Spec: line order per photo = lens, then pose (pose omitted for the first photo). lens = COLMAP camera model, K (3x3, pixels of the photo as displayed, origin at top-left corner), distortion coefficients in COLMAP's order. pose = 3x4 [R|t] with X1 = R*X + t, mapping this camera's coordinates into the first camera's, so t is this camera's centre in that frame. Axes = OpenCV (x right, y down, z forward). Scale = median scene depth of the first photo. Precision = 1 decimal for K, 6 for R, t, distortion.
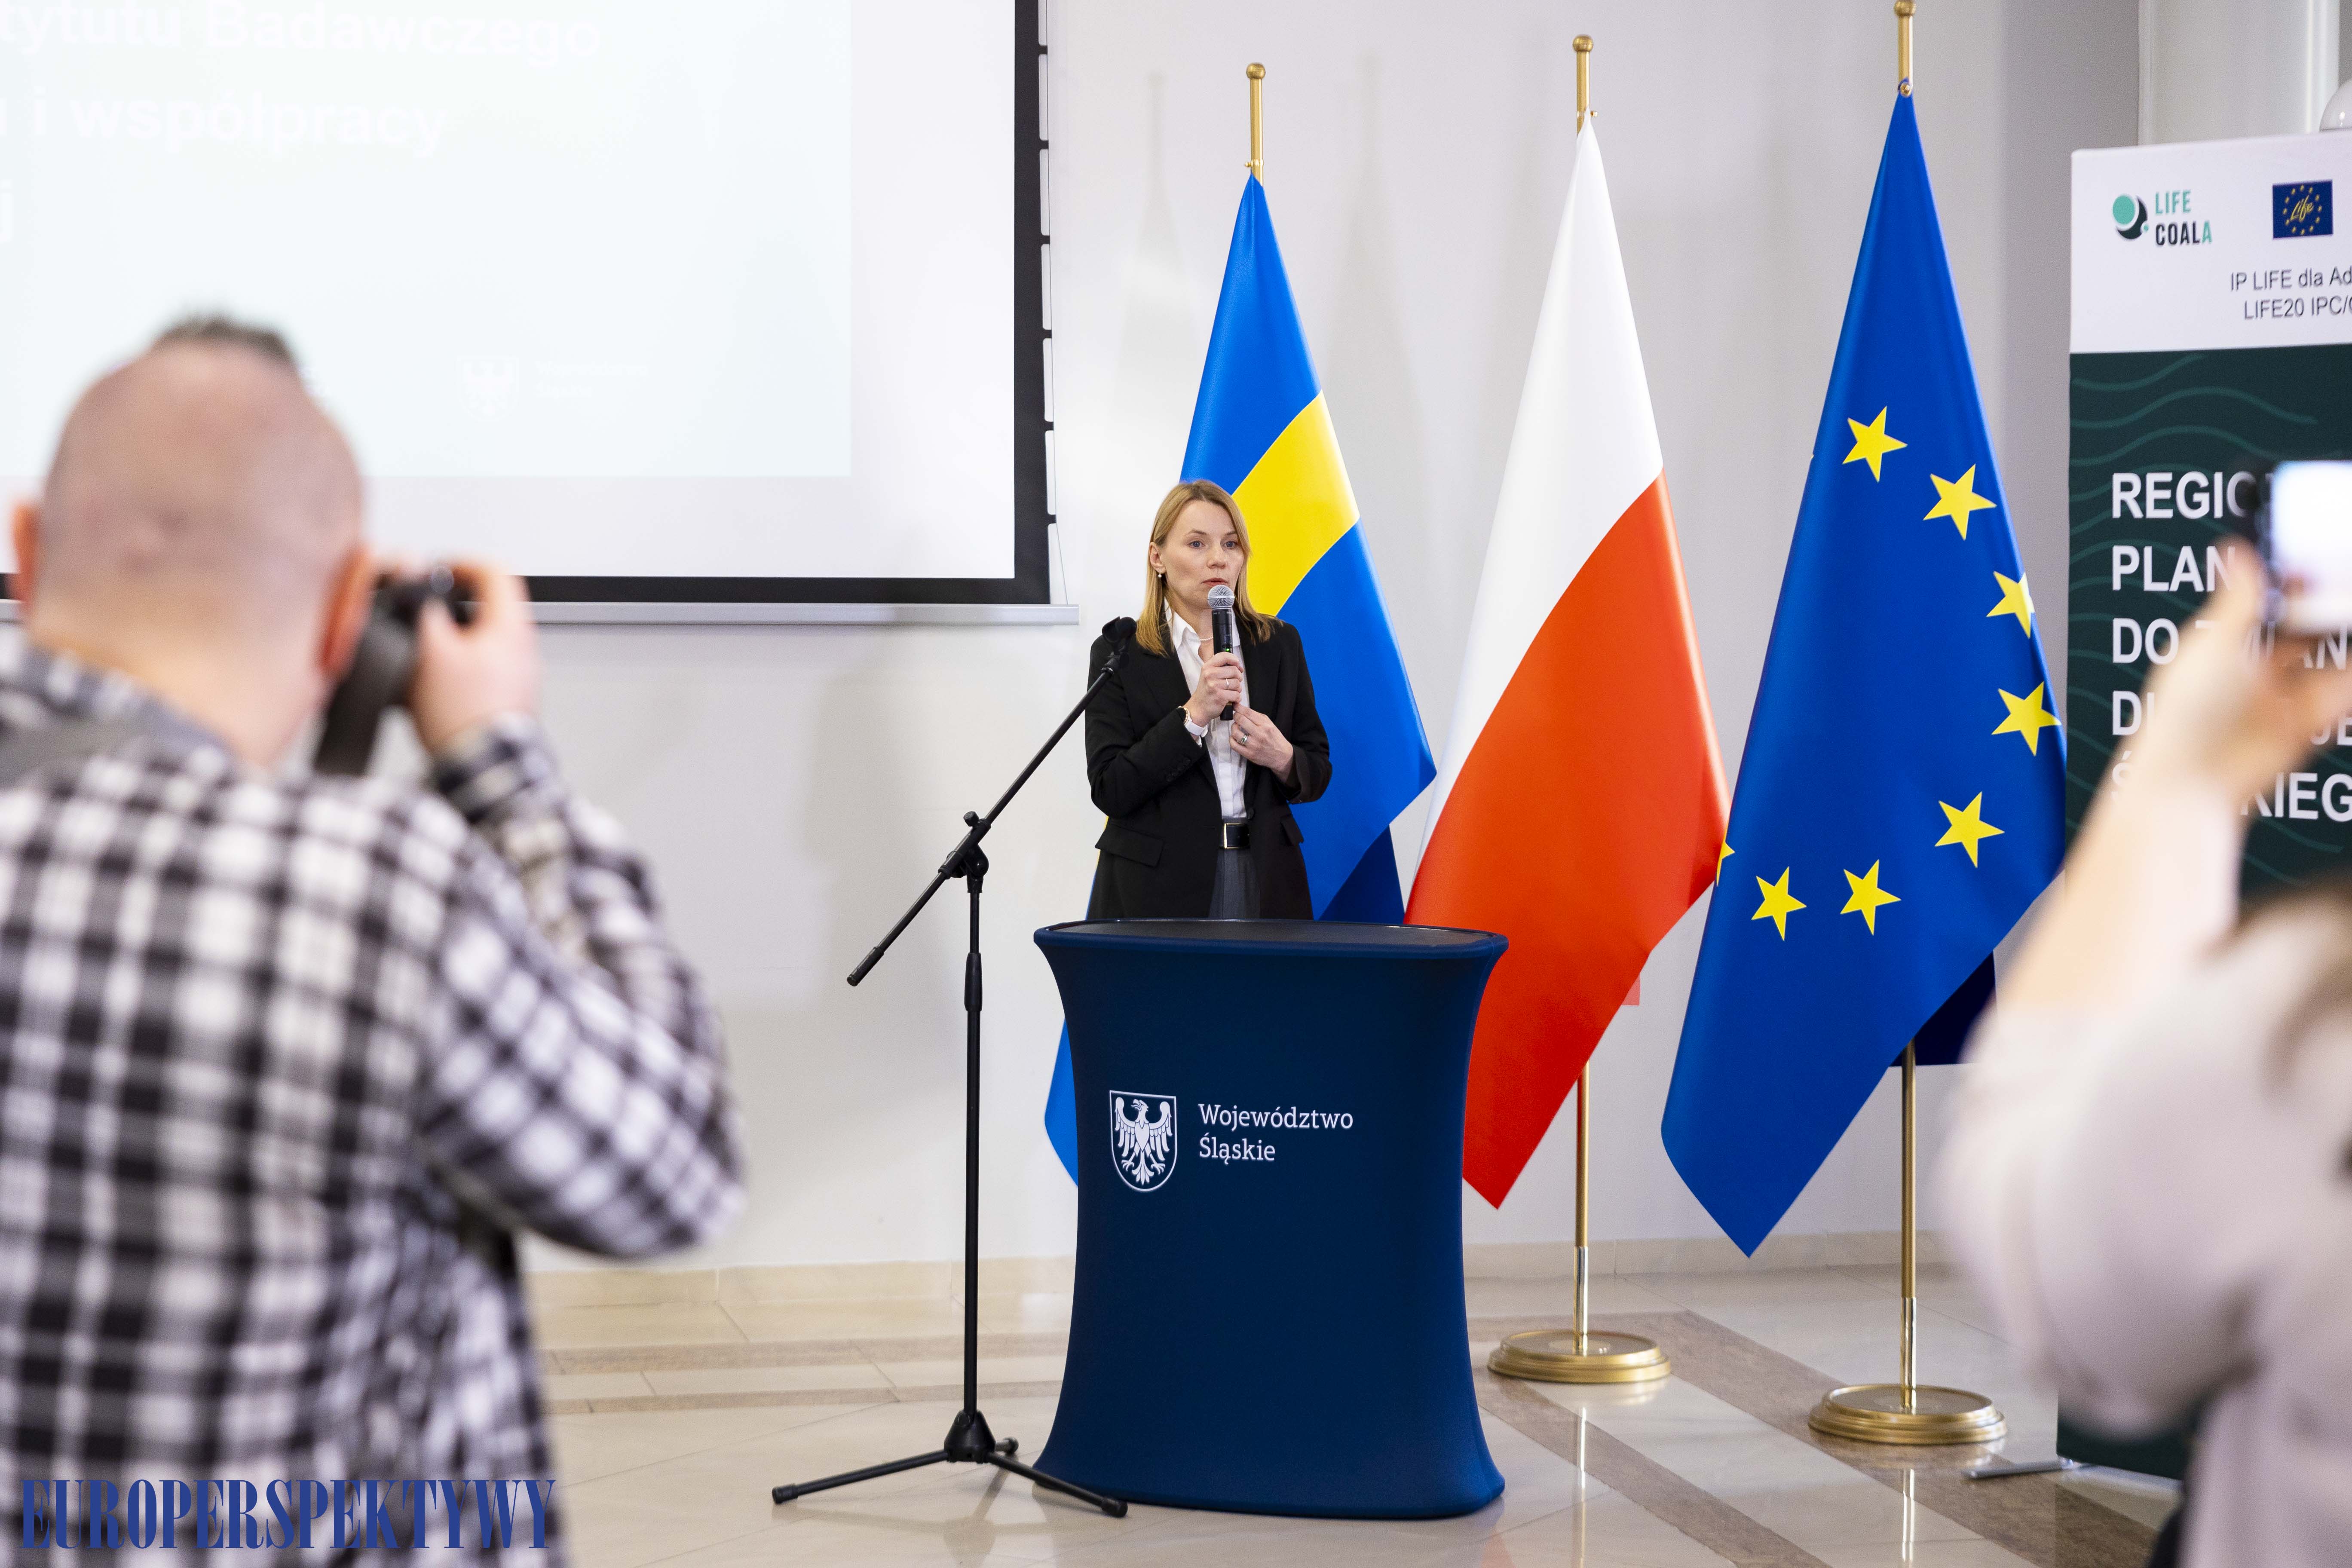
lens RADIAL K [[4529.9, 0, 1175.0], [0, 4529.9, 793.0], [0, 0, 1]] dist [0.036054, 0.000000]
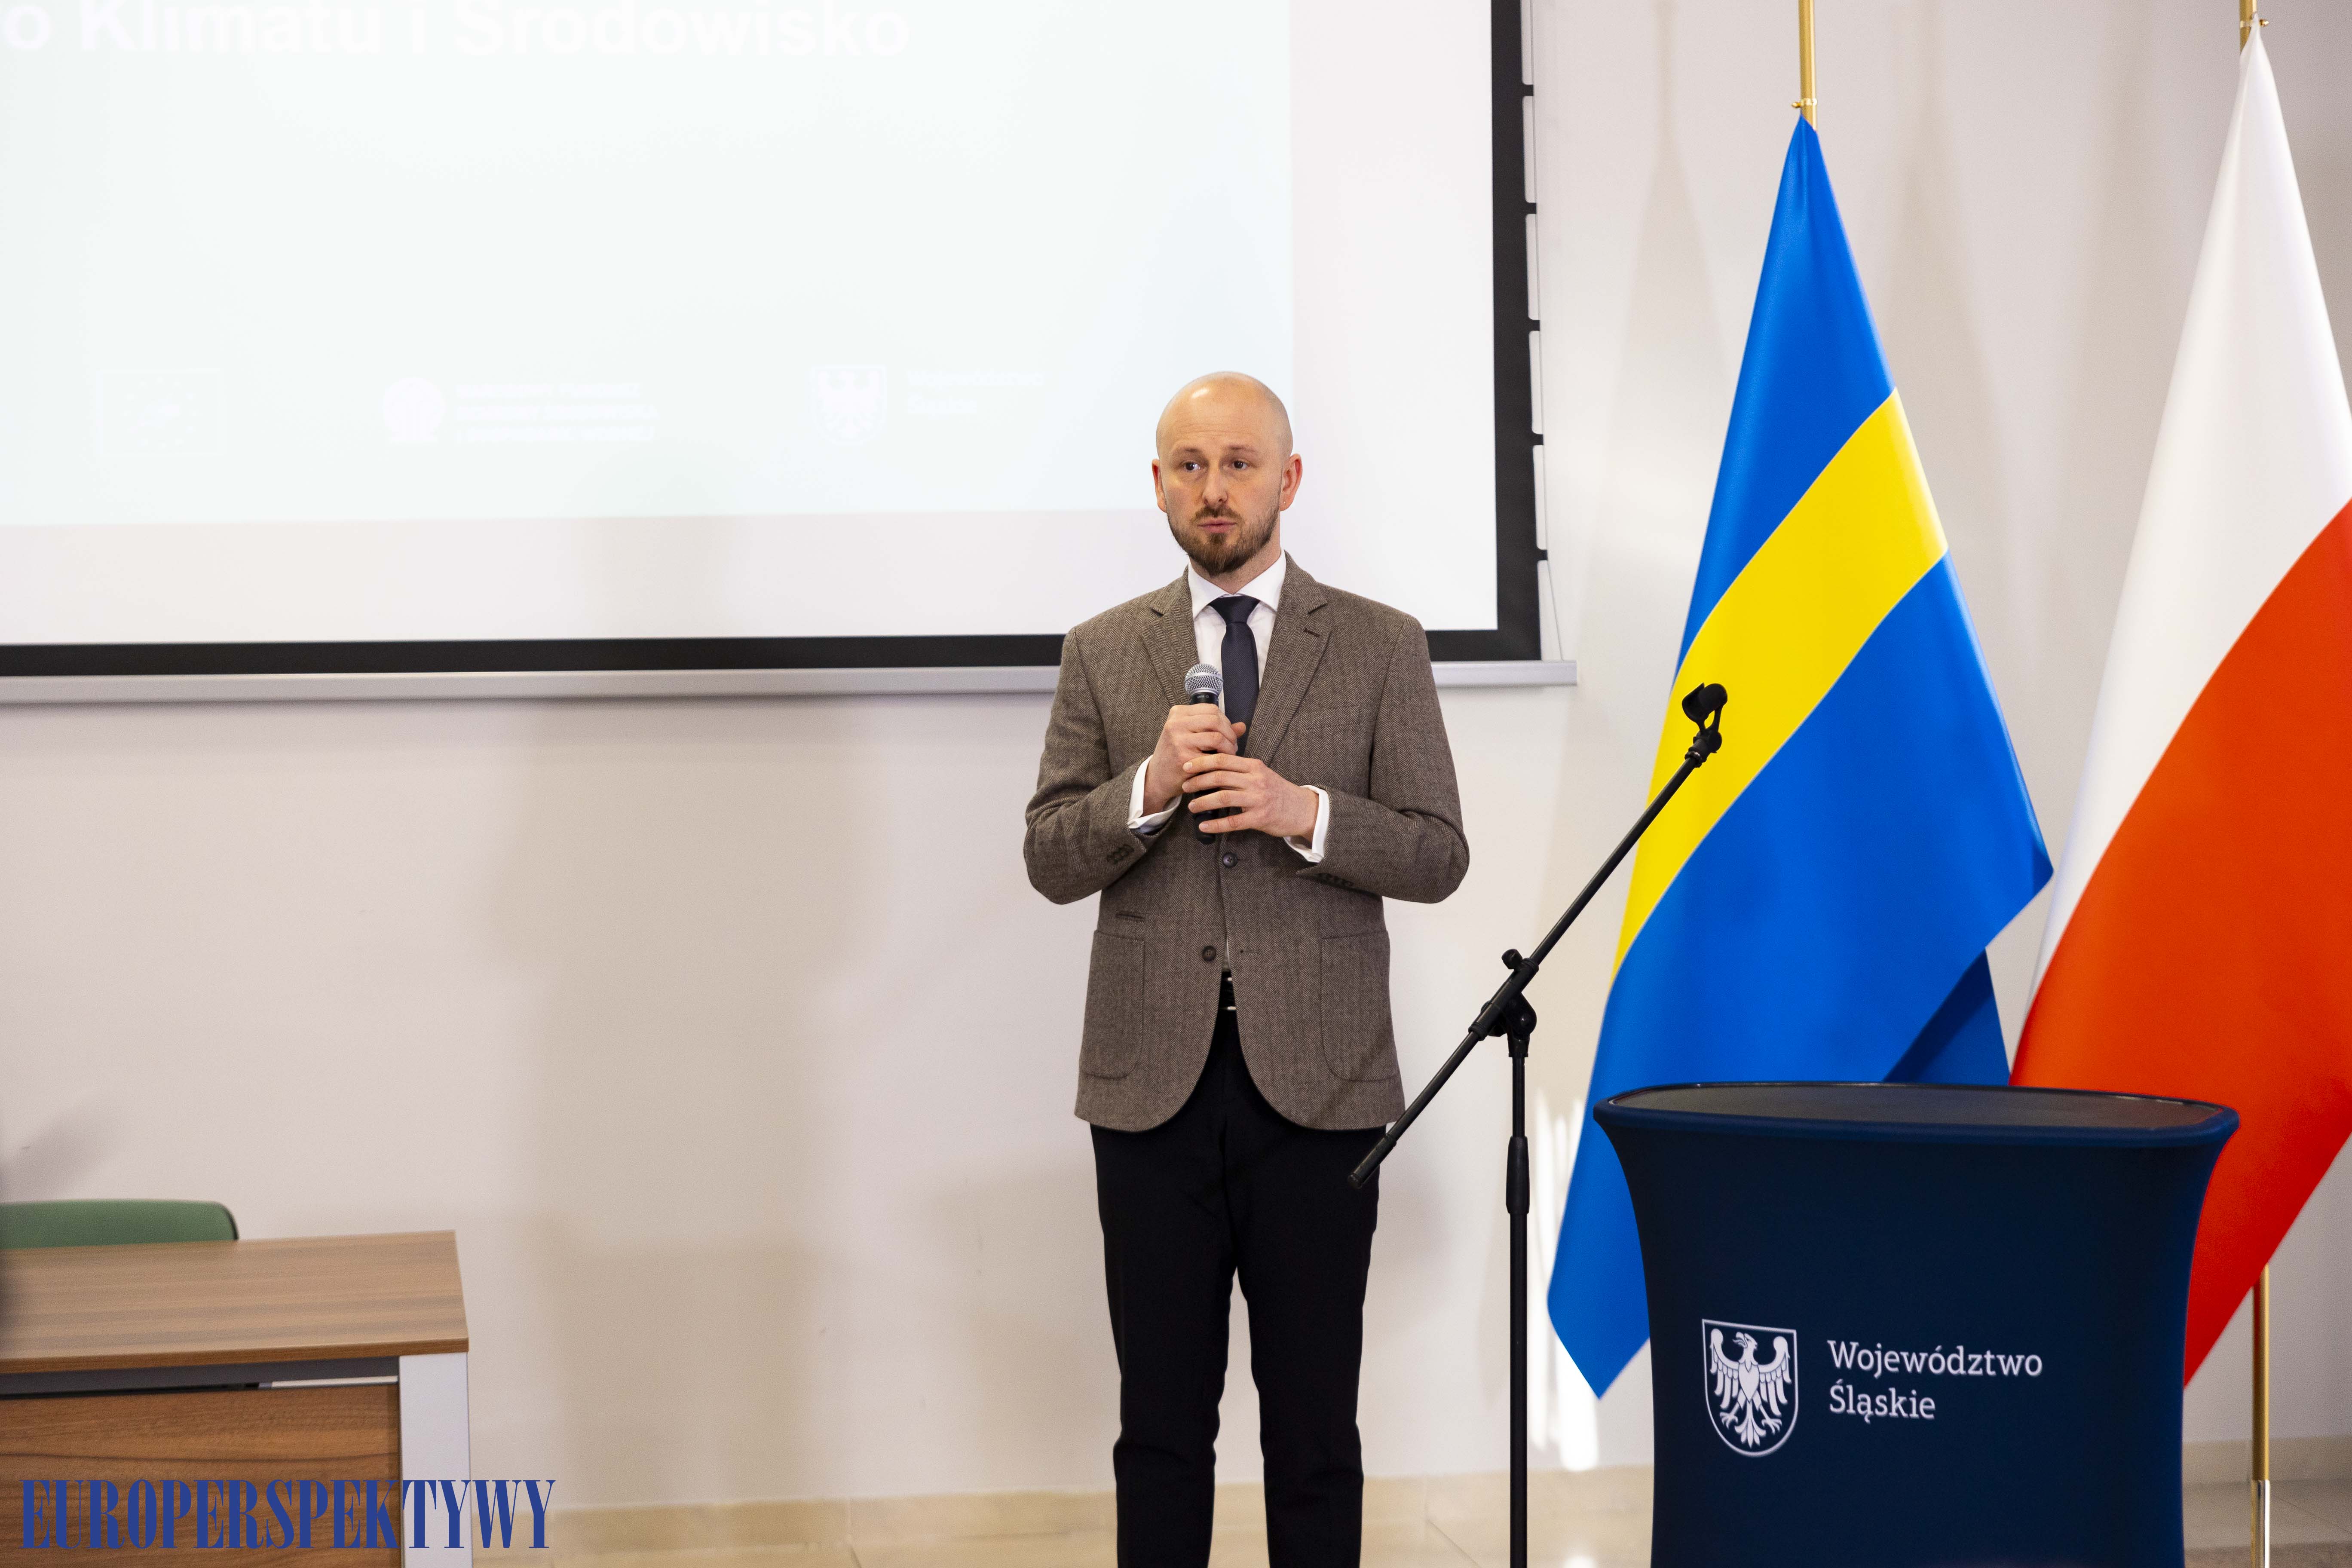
lens RADIAL K [[4529.9, 0, 1169.7], [0, 4529.9, 780.6], [0, 0, 1]] dist [0.036054, 0.000000]
pose [[0.997696, -0.013276, -0.066526, -0.048459], [0.012725, 0.999881, -0.008698, -0.017074], [0.066633, 0.007832, 0.997747, 0.231713]]
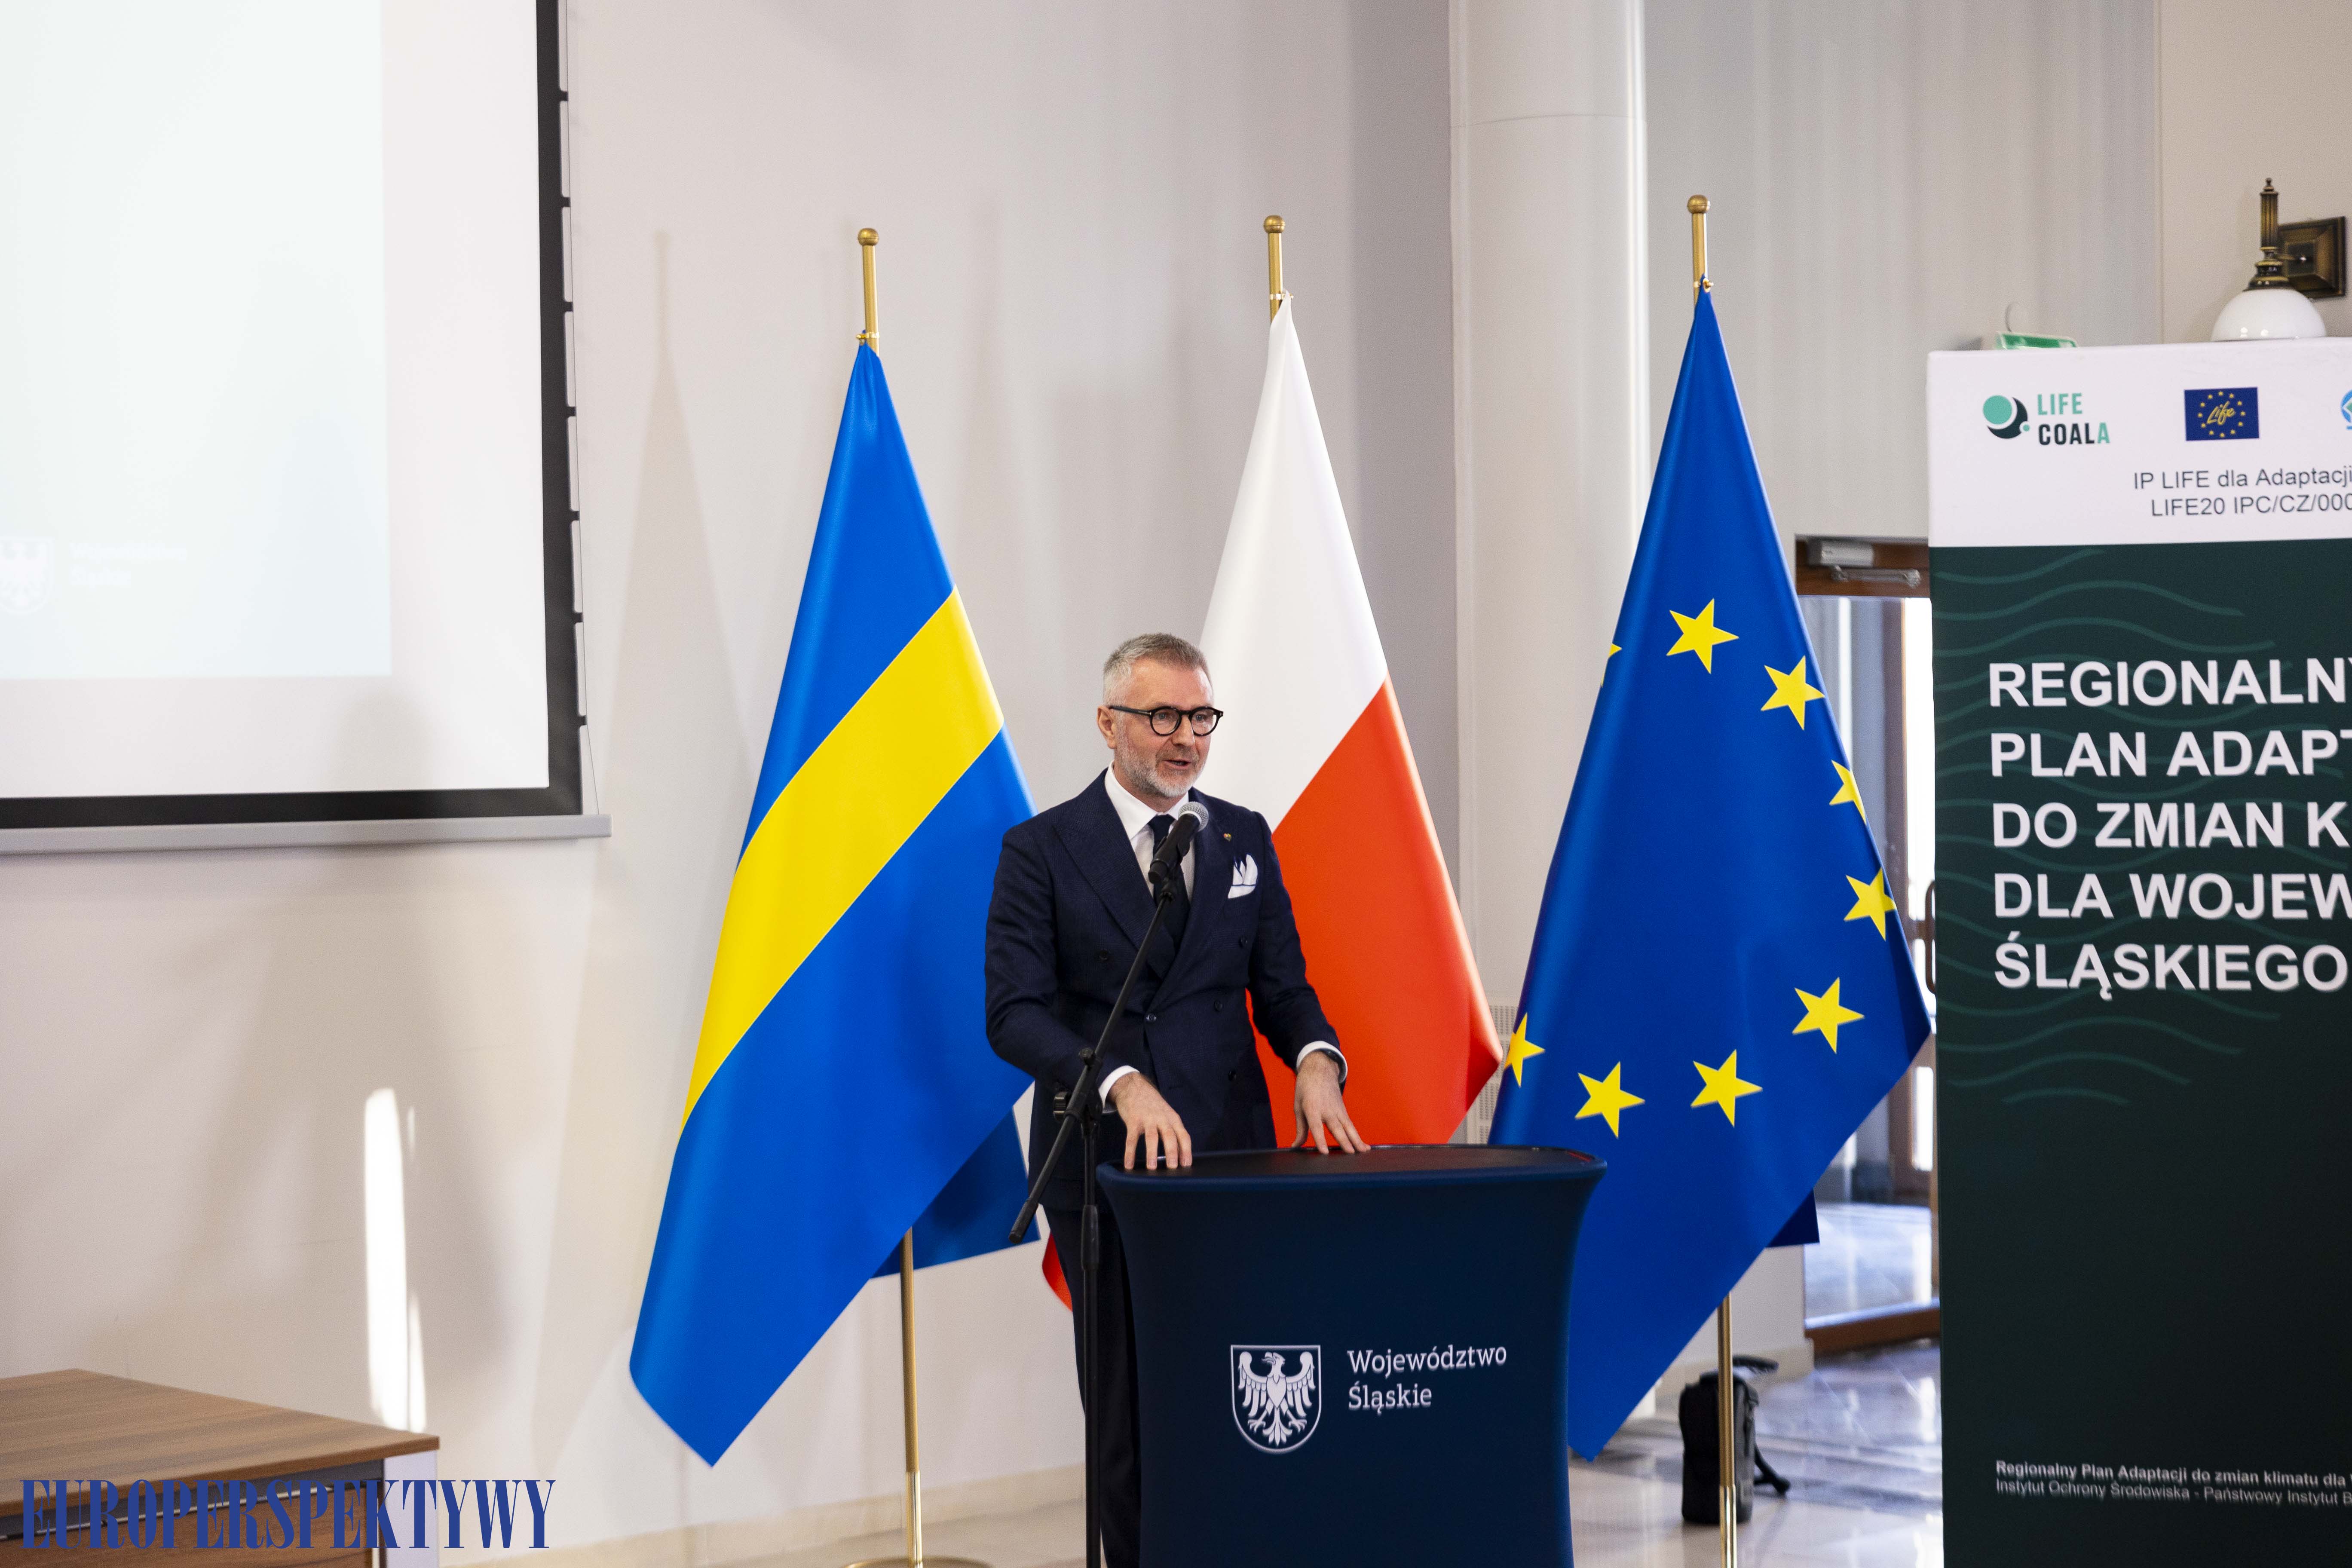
lens RADIAL K [[4529.9, 0, 1198.5], [0, 4529.9, 774.7], [0, 0, 1]] dist [0.036054, 0.000000]
pose [[0.859954, -0.021513, 0.509918, -0.458575], [0.042867, 0.998625, -0.030161, -0.020980], [-0.508568, 0.047796, 0.859694, 0.198641]]
